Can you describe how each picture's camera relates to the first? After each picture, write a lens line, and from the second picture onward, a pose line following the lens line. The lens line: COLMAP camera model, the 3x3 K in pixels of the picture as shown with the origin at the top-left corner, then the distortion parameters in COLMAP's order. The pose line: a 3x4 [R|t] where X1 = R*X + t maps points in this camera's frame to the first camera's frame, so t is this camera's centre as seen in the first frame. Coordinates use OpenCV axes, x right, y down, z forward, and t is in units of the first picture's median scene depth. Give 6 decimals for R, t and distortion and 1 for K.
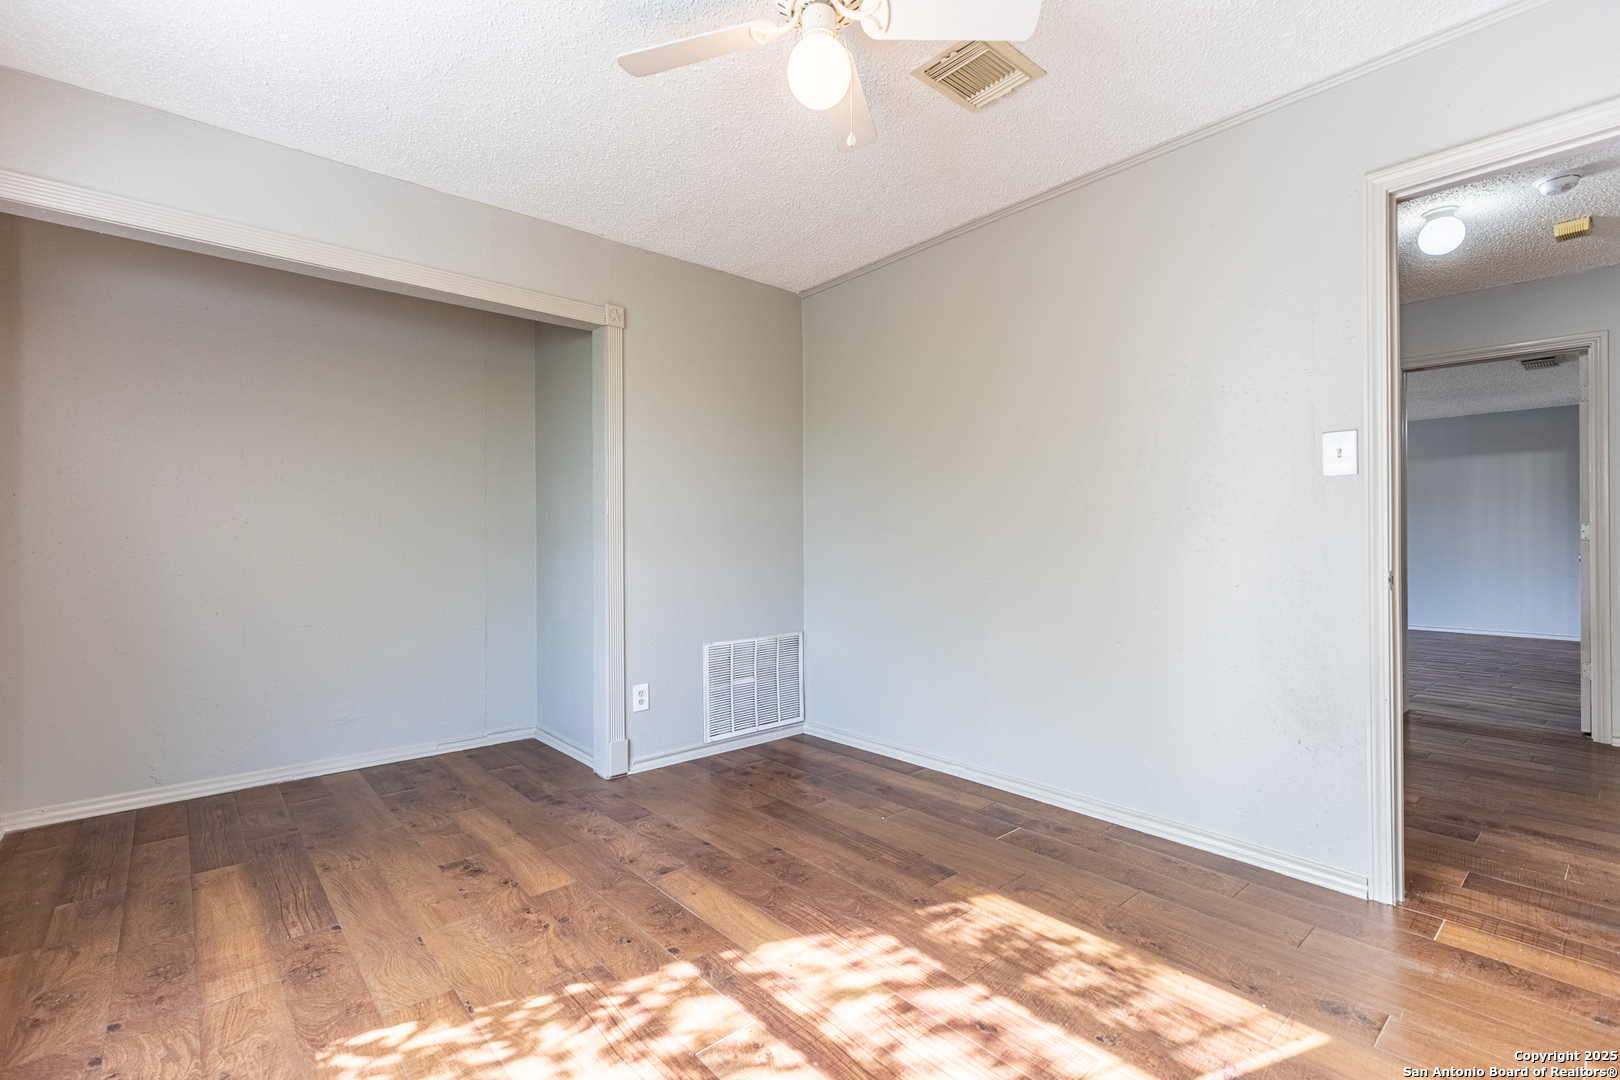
lens RADIAL K [[731.8, 0, 815.6], [0, 731.8, 535.8], [0, 0, 1]] dist [0.006427, 0.000248]
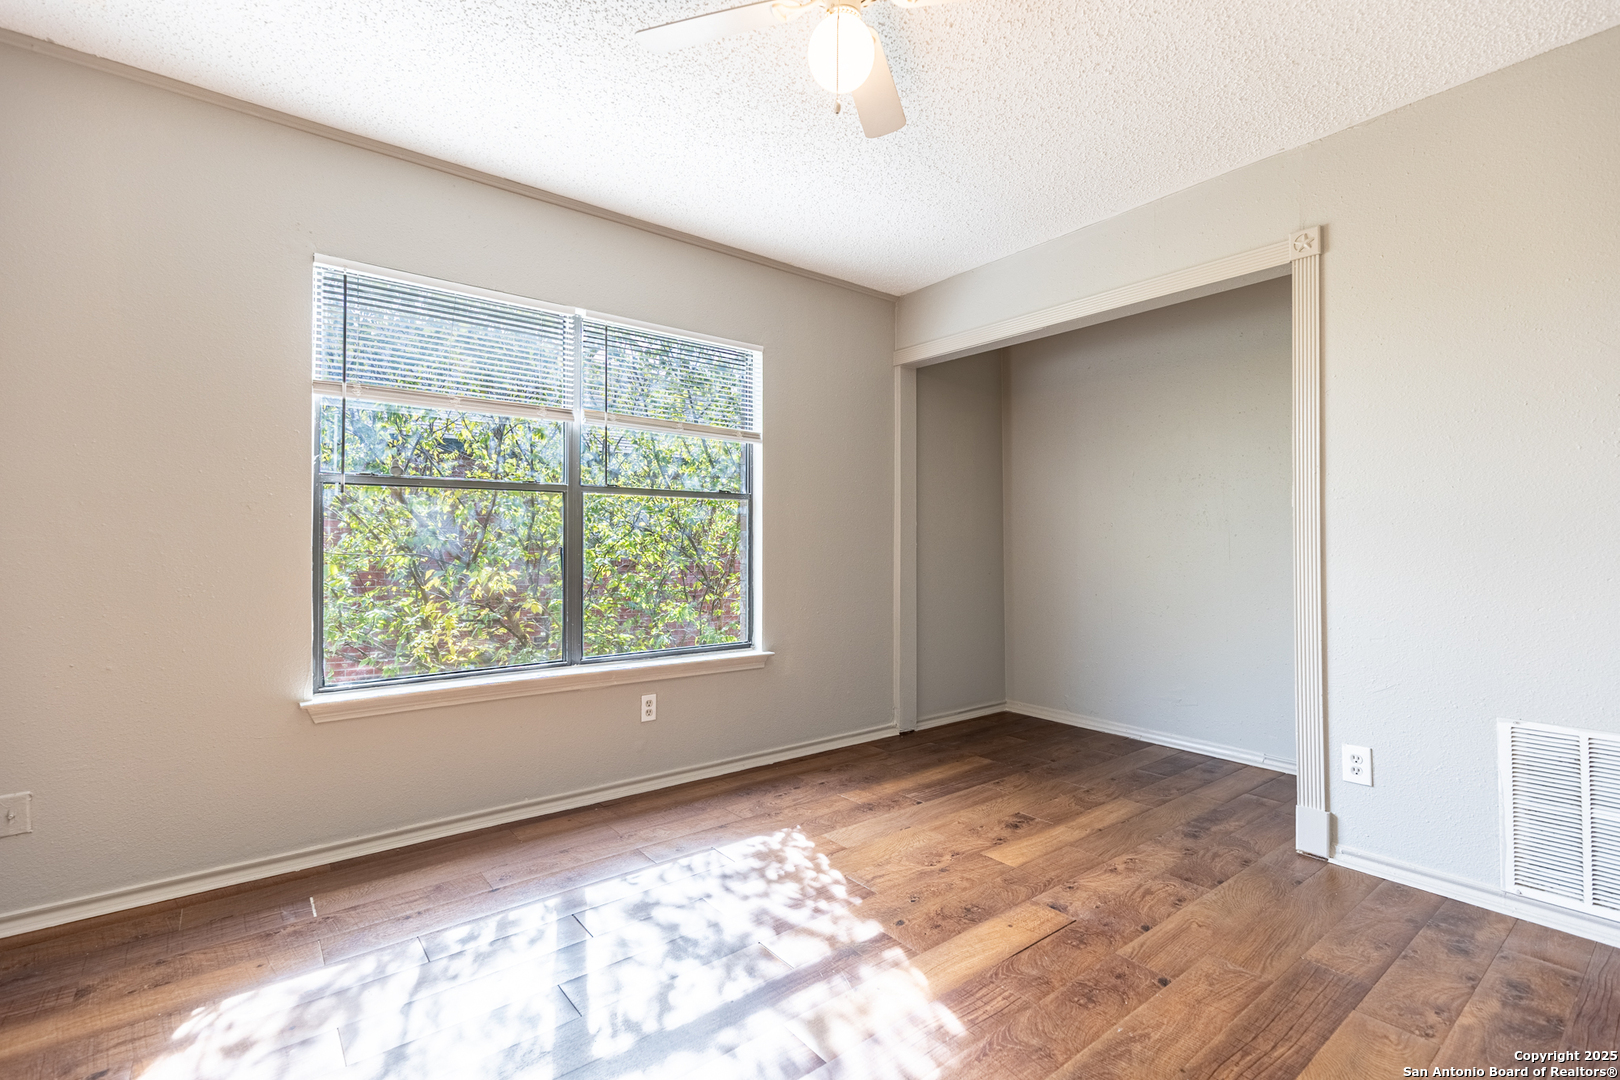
lens RADIAL K [[722.1, 0, 837.0], [0, 722.1, 539.9], [0, 0, 1]] dist [0.015845, -0.000136]
pose [[-0.014376, -0.001620, -0.999895, 0.652612], [-0.003829, 0.999991, -0.001565, 0.012012], [0.999889, 0.003806, -0.014383, 0.710823]]
